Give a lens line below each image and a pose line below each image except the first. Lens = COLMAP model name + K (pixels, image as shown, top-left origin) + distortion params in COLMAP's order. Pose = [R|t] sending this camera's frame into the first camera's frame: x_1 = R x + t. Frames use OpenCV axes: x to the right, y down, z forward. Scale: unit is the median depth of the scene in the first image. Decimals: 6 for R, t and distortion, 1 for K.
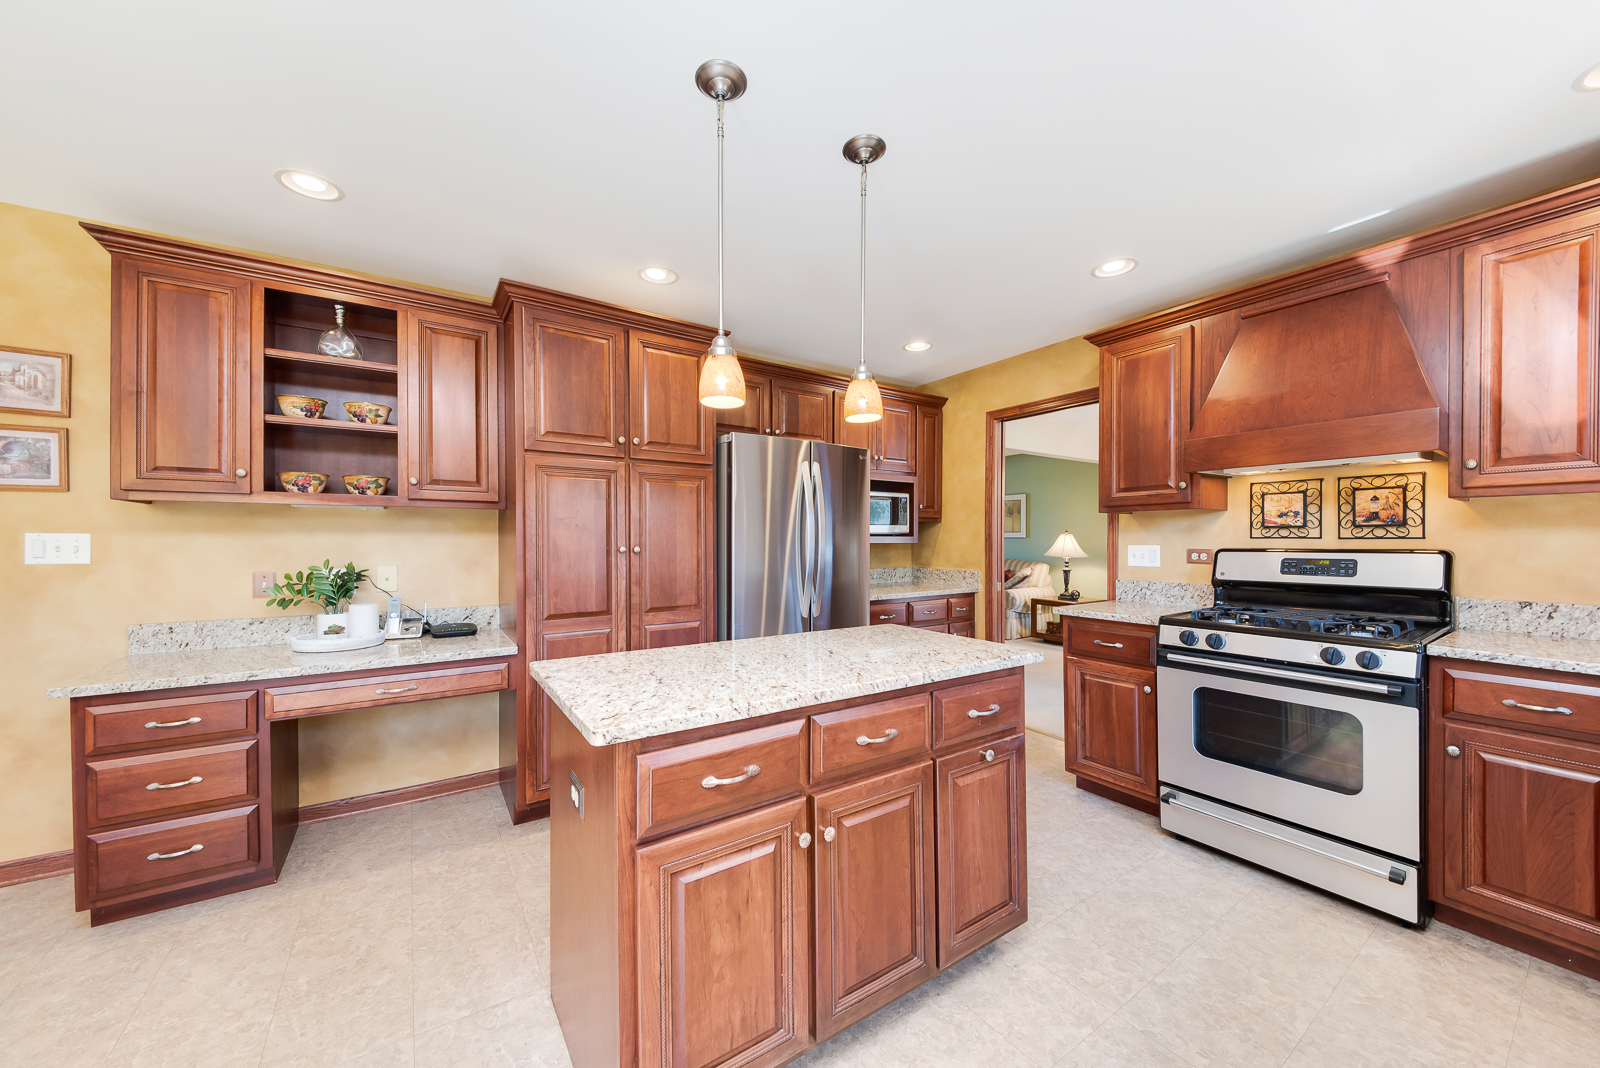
lens RADIAL K [[558.1, 0, 807.2], [0, 558.1, 539.9], [0, 0, 1]] dist [-0.013501, -0.001387]
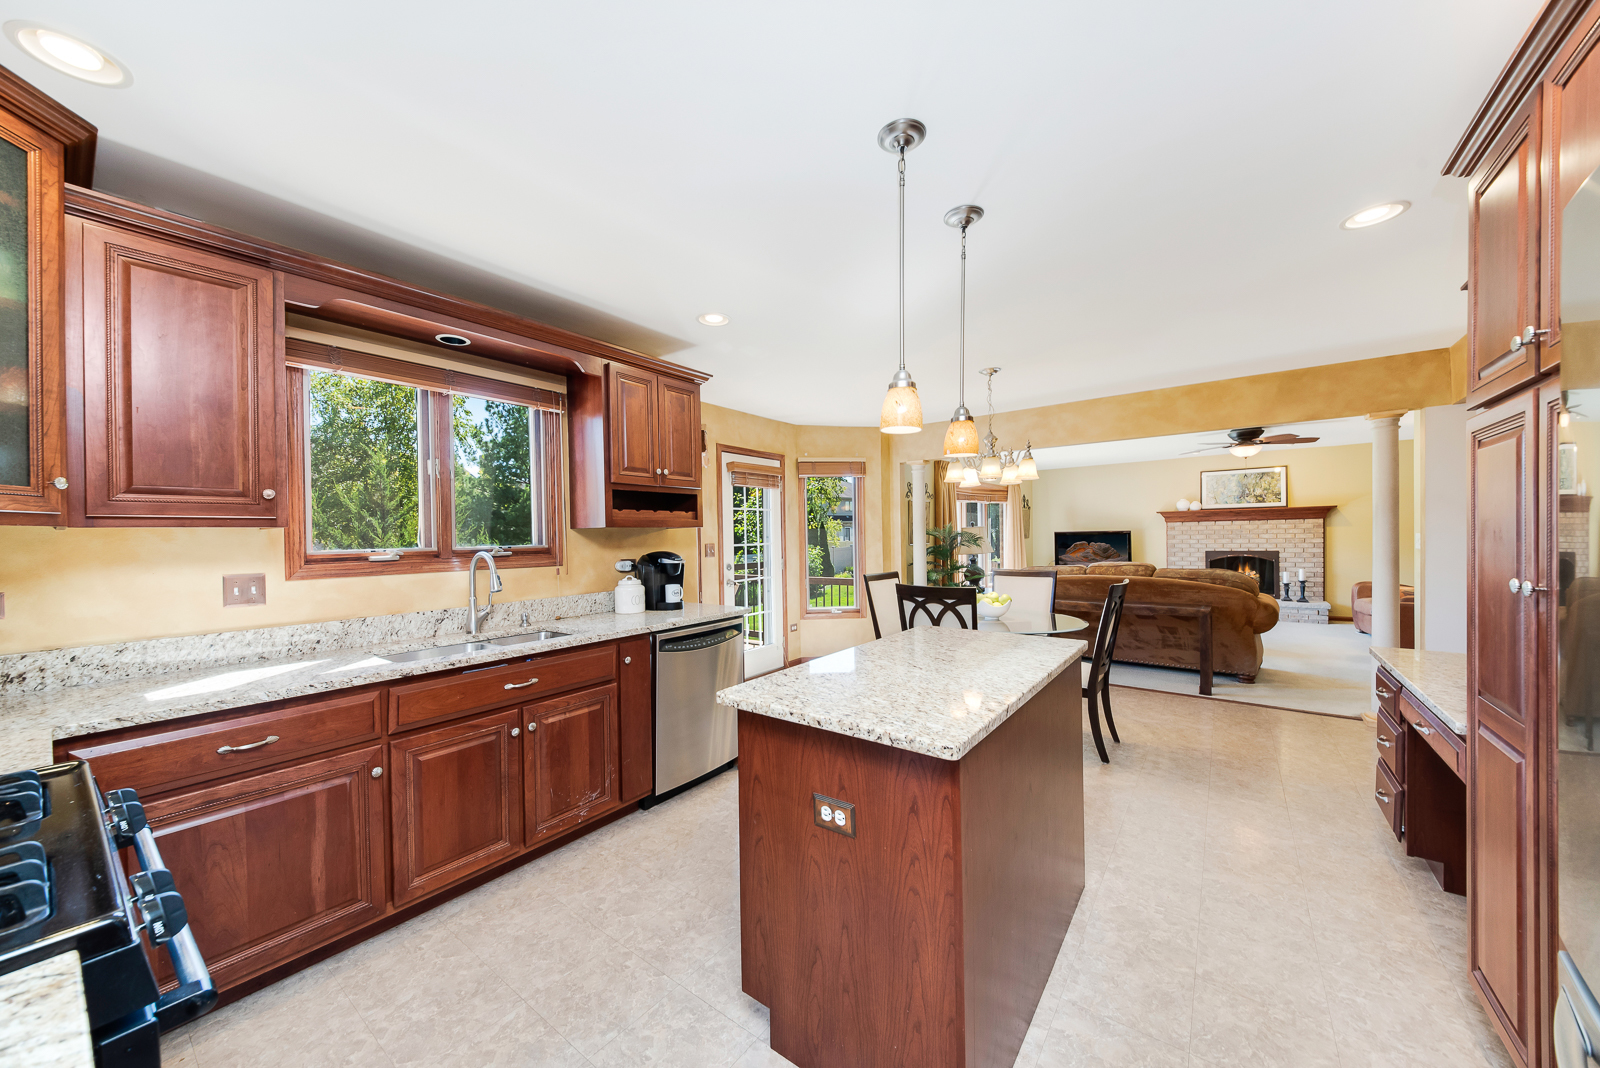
lens RADIAL K [[558.1, 0, 795.7], [0, 558.1, 538.7], [0, 0, 1]] dist [-0.013501, -0.001387]
pose [[-0.943445, 0.012302, -0.331300, 0.436965], [0.009588, 0.999906, 0.009826, -0.049306], [0.331390, 0.006094, -0.943474, 1.317880]]
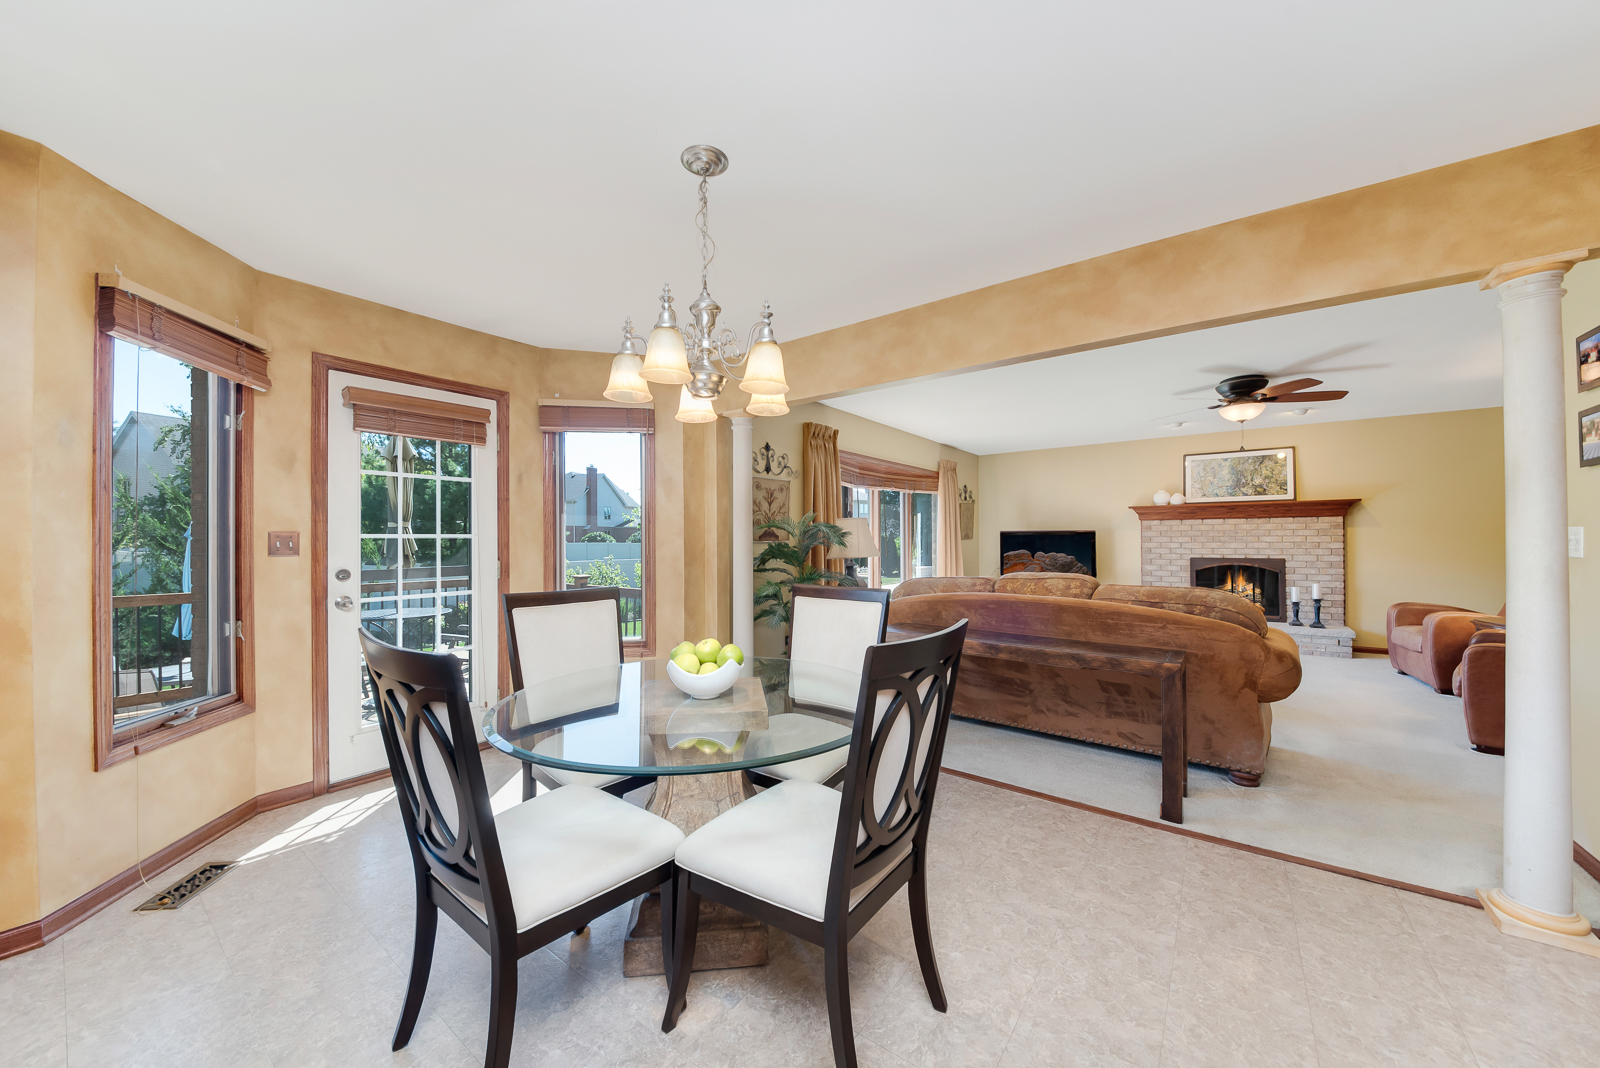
lens RADIAL K [[558.1, 0, 810.7], [0, 558.1, 529.6], [0, 0, 1]] dist [-0.013501, -0.001387]
pose [[-0.935408, -0.007631, -0.353487, -0.525067], [-0.003229, 0.999910, -0.013041, -0.006338], [0.353554, -0.011058, -0.935349, 0.719804]]
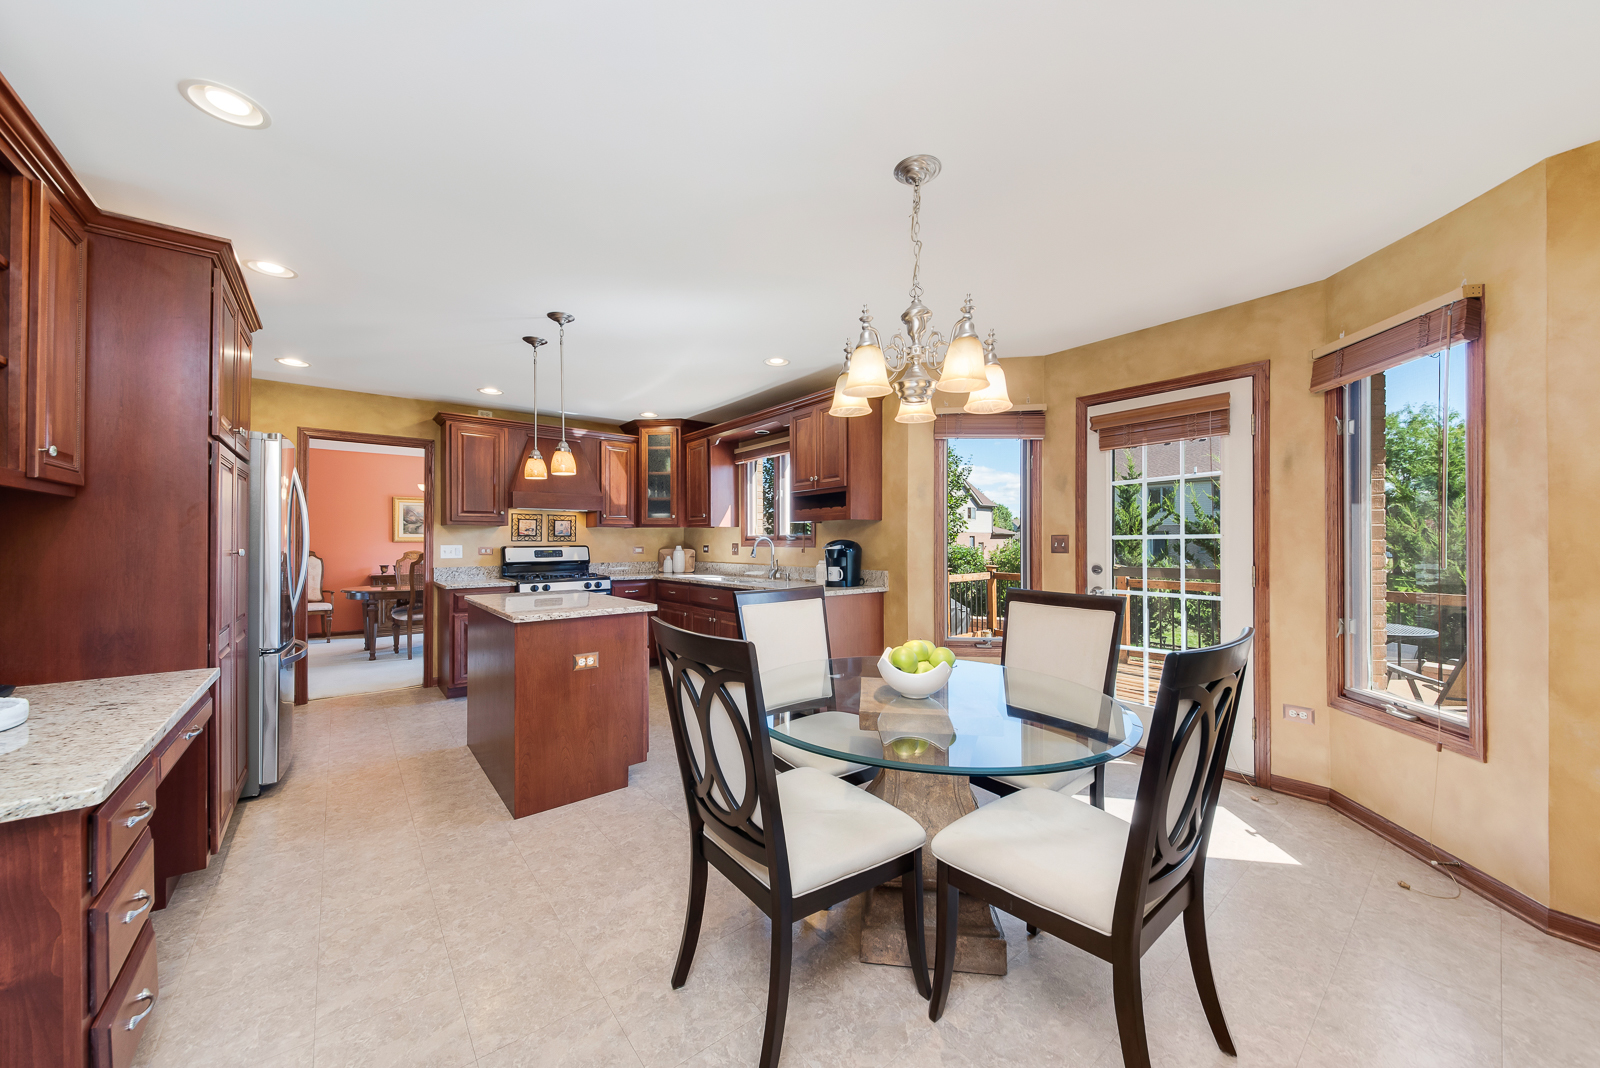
lens RADIAL K [[558.1, 0, 787.8], [0, 558.1, 540.4], [0, 0, 1]] dist [-0.013501, -0.001387]
pose [[-0.086765, 0.005574, 0.996213, -1.393497], [0.001879, 0.999983, -0.005431, 0.007656], [-0.996227, 0.001401, -0.086775, 0.207351]]
